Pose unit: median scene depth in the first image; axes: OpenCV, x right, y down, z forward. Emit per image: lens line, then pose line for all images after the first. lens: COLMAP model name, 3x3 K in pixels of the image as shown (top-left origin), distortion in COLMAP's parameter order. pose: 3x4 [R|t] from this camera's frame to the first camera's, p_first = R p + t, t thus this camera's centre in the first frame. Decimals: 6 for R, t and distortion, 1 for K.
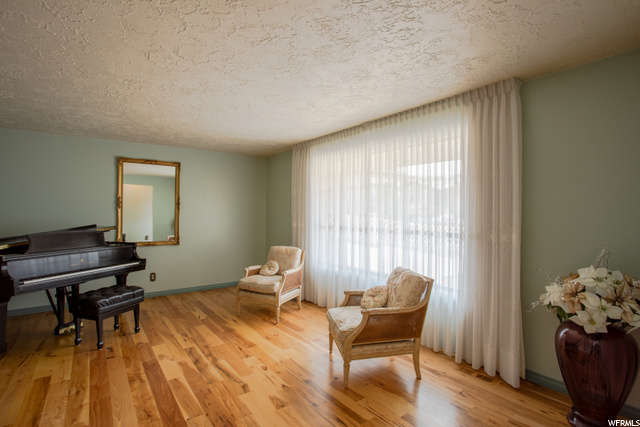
lens RADIAL K [[313.5, 0, 320.1], [0, 313.5, 214.7], [0, 0, 1]] dist [-0.044694, 0.007508]
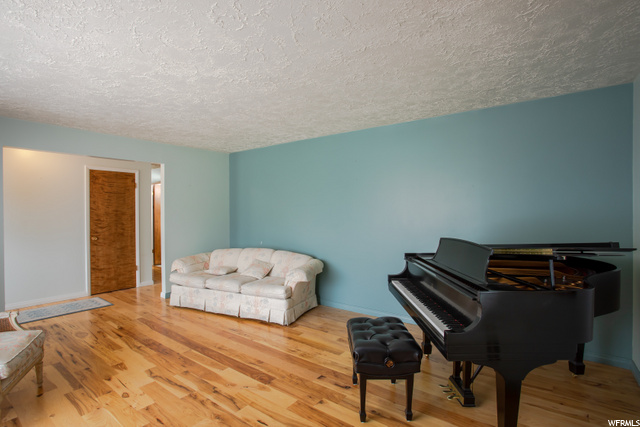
lens RADIAL K [[313.5, 0, 319.9], [0, 313.5, 214.7], [0, 0, 1]] dist [-0.044694, 0.007508]
pose [[-0.960576, 0.002455, -0.278006, -0.464940], [0.003905, 0.999982, -0.004663, 0.006589], [0.277990, -0.005565, -0.960568, 1.971463]]
